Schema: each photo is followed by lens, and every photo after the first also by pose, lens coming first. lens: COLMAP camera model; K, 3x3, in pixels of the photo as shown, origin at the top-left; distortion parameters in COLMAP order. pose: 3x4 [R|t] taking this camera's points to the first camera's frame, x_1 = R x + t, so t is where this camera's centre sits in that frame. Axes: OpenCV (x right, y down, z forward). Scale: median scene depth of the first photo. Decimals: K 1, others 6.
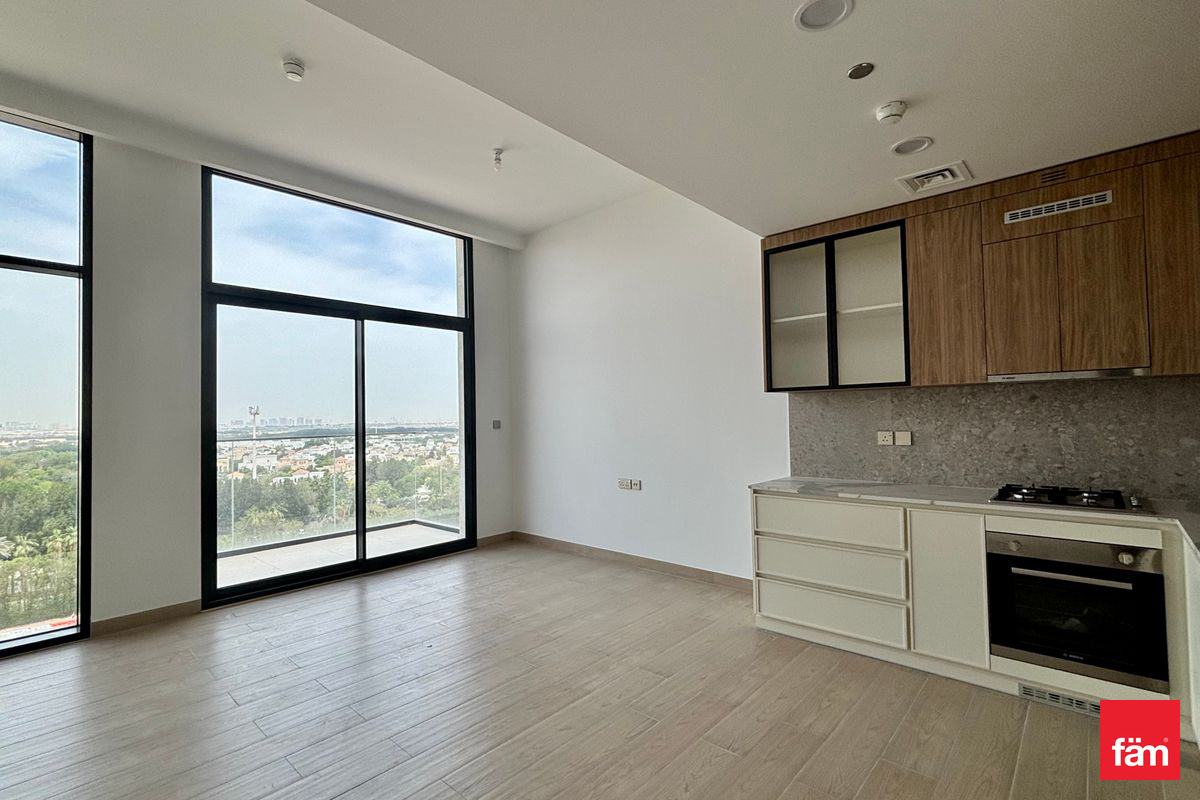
lens RADIAL K [[549.5, 0, 593.1], [0, 549.5, 398.7], [0, 0, 1]] dist [0.000944, 0.000507]
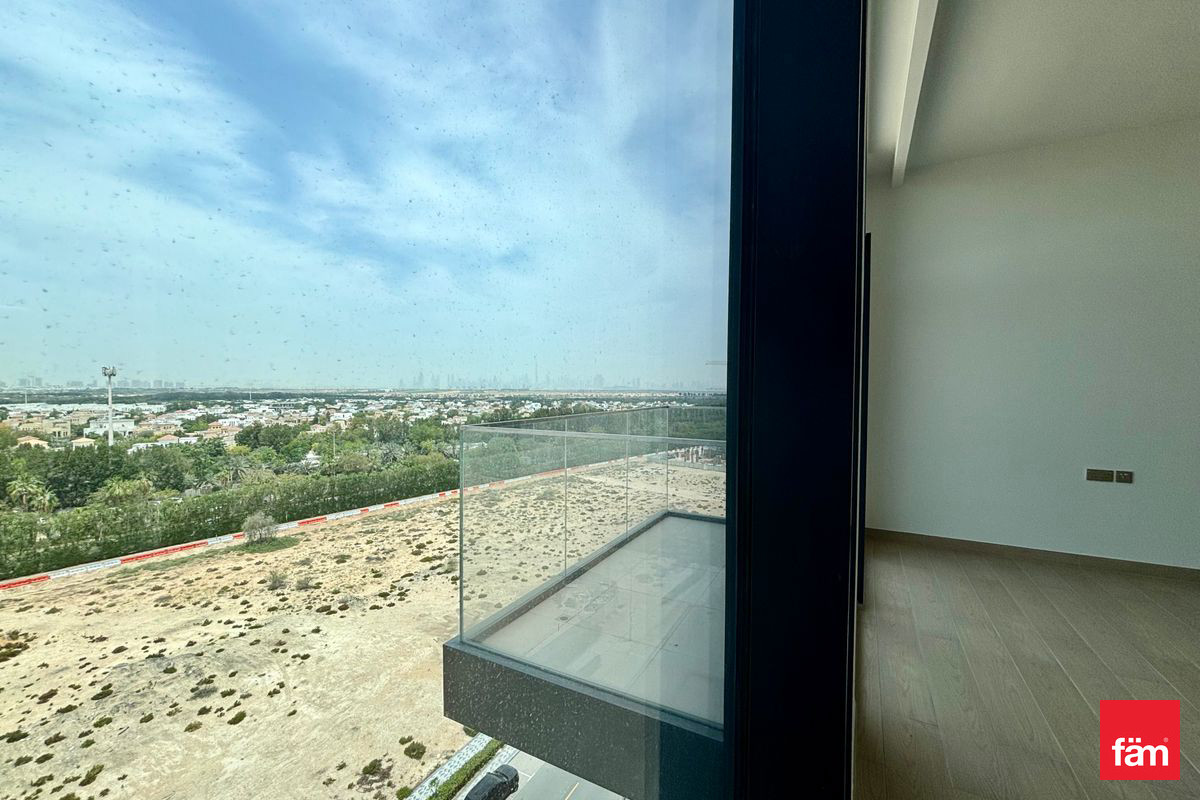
lens RADIAL K [[483.5, 0, 605.6], [0, 483.5, 398.9], [0, 0, 1]] dist [0.006077, 0.000159]
pose [[0.968661, 0.020112, 0.247572, -0.980427], [-0.033264, 0.998242, 0.049056, 0.031321], [-0.246150, -0.055754, 0.967627, 0.535861]]
